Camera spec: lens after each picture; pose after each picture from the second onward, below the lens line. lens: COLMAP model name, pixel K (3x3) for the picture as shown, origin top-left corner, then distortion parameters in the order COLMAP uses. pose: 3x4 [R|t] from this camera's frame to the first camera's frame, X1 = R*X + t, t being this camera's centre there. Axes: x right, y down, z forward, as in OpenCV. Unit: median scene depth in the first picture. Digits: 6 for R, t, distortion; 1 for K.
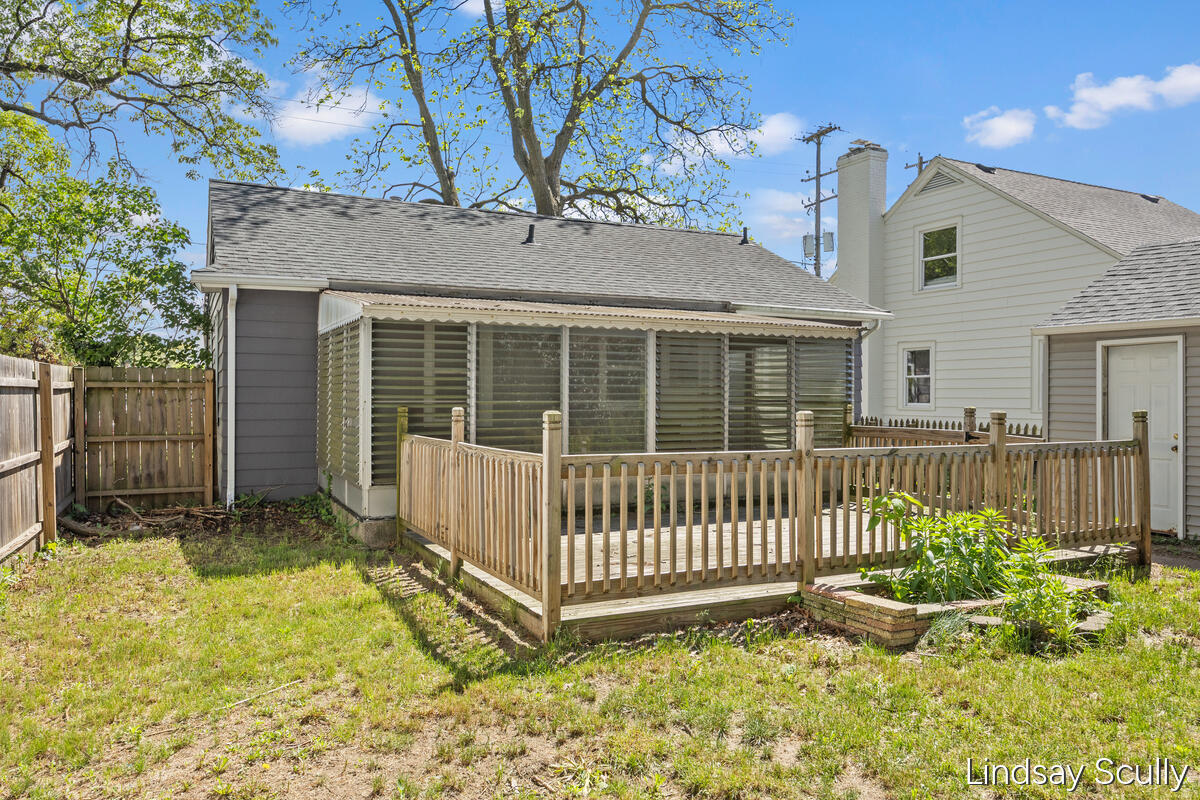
lens RADIAL K [[856.1, 0, 602.3], [0, 856.1, 399.7], [0, 0, 1]] dist [-0.019859, 0.008891]
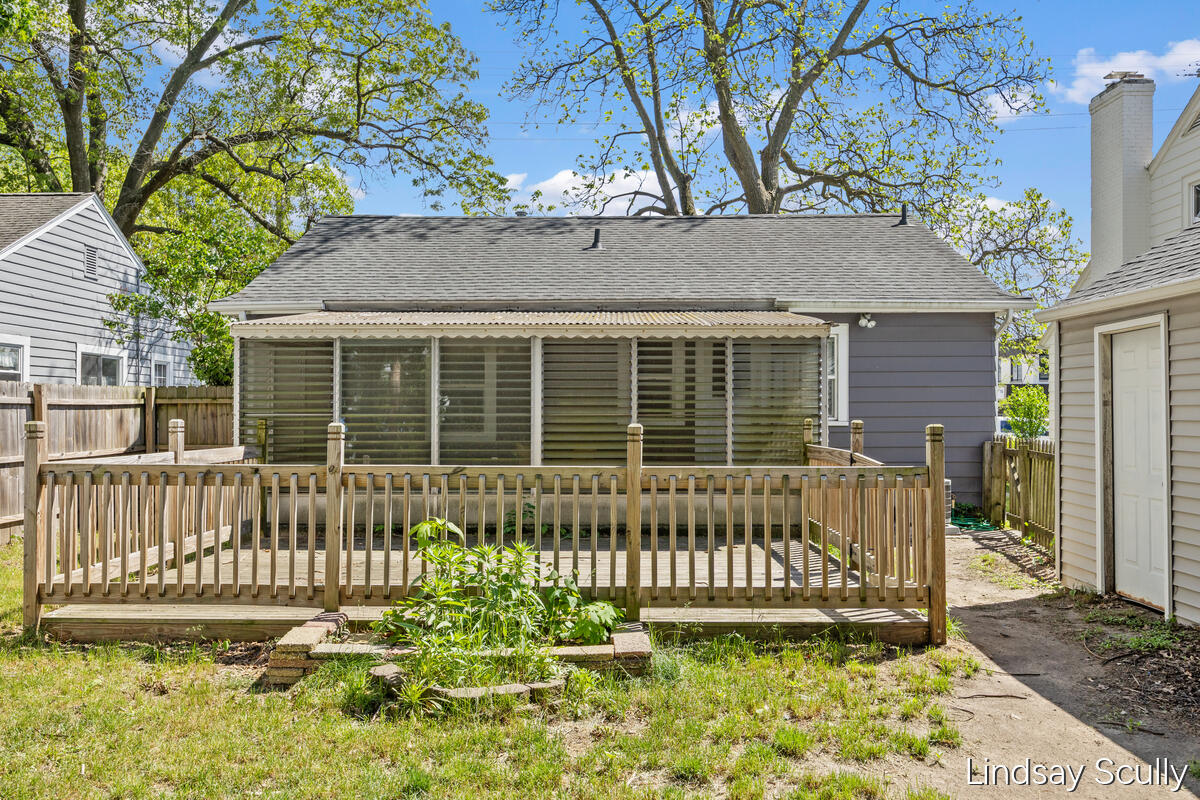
lens RADIAL K [[911.7, 0, 598.0], [0, 911.7, 399.8], [0, 0, 1]] dist [-0.004924, 0.007059]
pose [[0.891971, -0.008740, -0.452008, 0.513609], [0.001304, 0.999859, -0.016759, 0.002582], [0.452091, 0.014359, 0.891856, 0.138055]]
